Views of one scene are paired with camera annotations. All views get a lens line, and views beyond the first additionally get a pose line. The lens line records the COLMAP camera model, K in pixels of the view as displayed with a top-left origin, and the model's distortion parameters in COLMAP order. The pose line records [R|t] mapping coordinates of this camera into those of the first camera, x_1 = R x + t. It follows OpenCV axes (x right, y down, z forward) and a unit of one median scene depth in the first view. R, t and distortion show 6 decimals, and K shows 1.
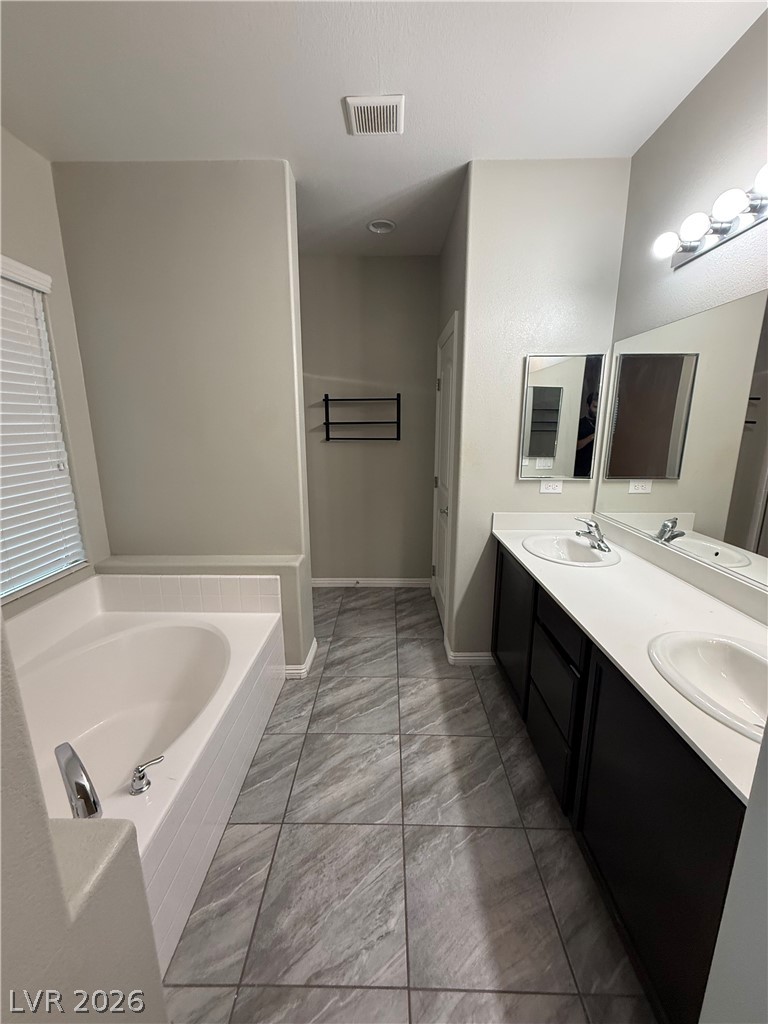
lens RADIAL K [[407.6, 0, 385.0], [0, 407.6, 509.3], [0, 0, 1]] dist [0.000531, 0.000181]
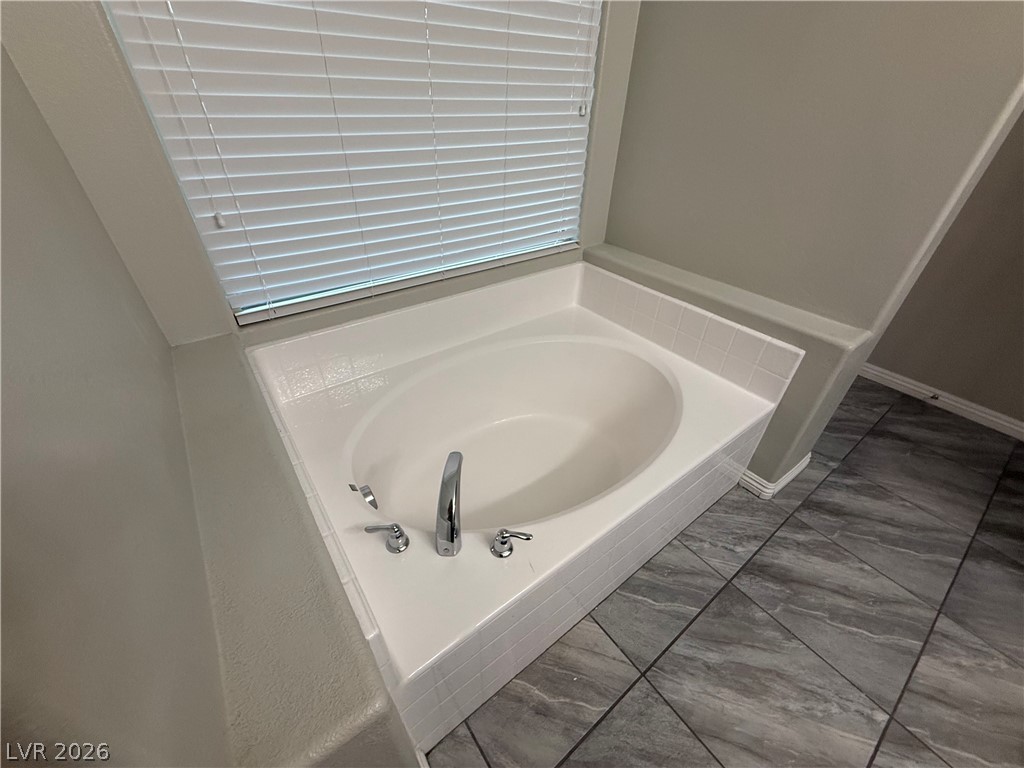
lens RADIAL K [[407.6, 0, 510.9], [0, 407.6, 383.7], [0, 0, 1]] dist [0.000531, 0.000181]
pose [[0.605608, 0.477784, -0.636366, -0.122899], [-0.186606, 0.862661, 0.470101, 0.005139], [0.773574, -0.165947, 0.611591, 0.309096]]
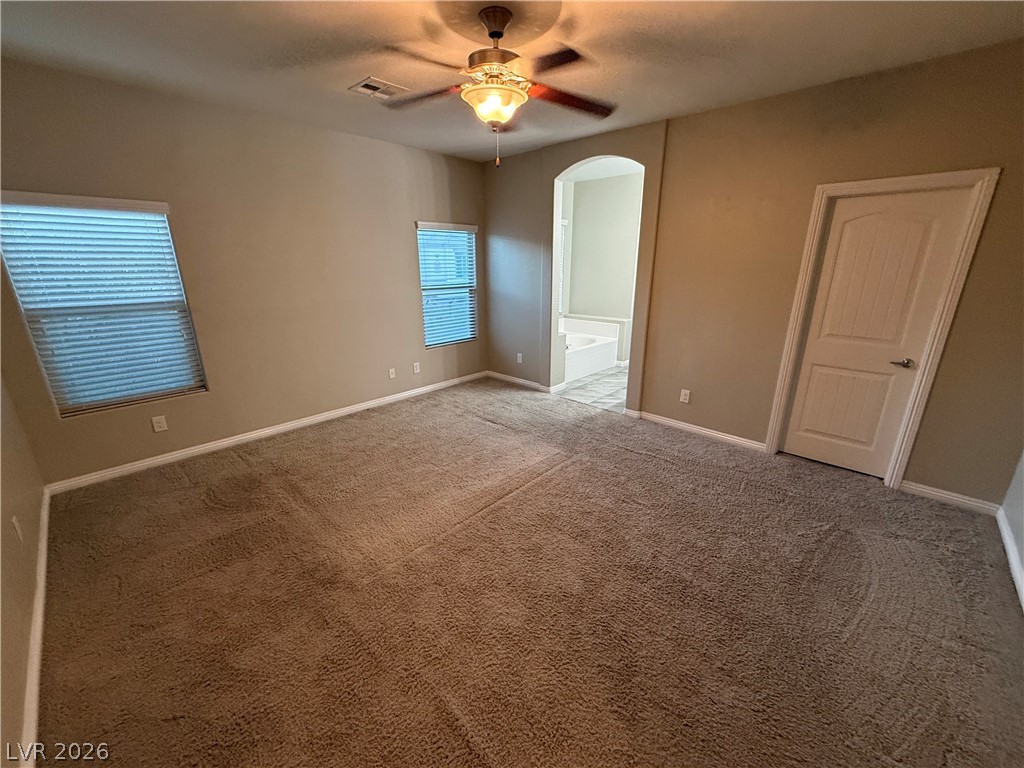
lens RADIAL K [[407.6, 0, 513.9], [0, 407.6, 385.4], [0, 0, 1]] dist [0.000531, 0.000181]
pose [[0.731387, 0.193847, -0.653832, 1.090436], [-0.145831, 0.981030, 0.127726, 0.321926], [0.666188, 0.001932, 0.745782, -1.495248]]
